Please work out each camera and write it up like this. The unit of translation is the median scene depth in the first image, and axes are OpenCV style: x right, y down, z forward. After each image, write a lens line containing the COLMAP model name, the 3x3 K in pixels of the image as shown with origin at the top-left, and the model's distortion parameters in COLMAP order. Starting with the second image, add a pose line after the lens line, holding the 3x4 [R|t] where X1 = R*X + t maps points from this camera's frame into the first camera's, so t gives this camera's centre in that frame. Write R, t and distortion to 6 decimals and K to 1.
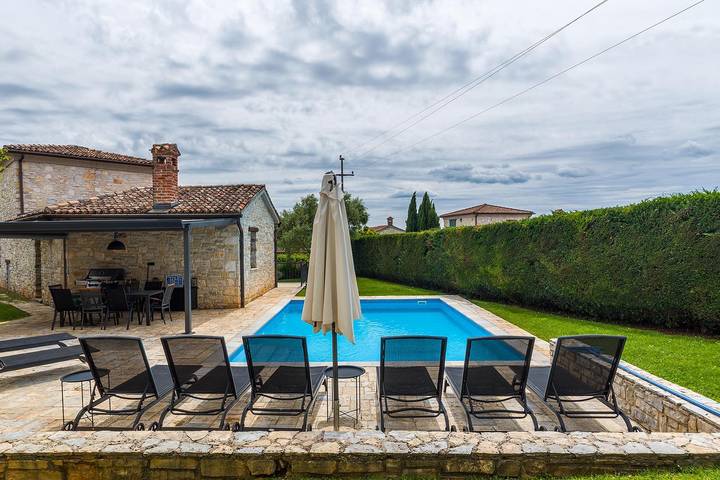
lens RADIAL K [[464.5, 0, 360.0], [0, 464.5, 240.0], [0, 0, 1]] dist [-0.000708, -0.000266]
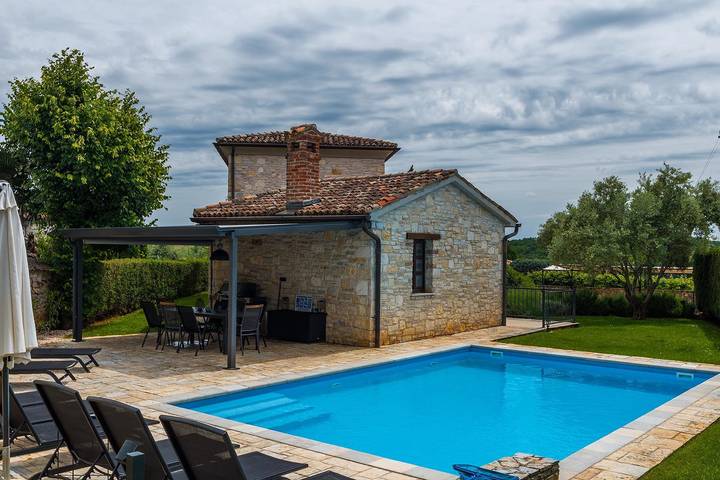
lens RADIAL K [[718.2, 0, 360.0], [0, 718.2, 240.0], [0, 0, 1]] dist [-0.010718, -0.005419]
pose [[0.776296, 0.014429, -0.630204, 0.324938], [-0.019899, 0.999801, -0.001621, -0.012173], [0.630055, 0.013799, 0.776428, 0.106239]]
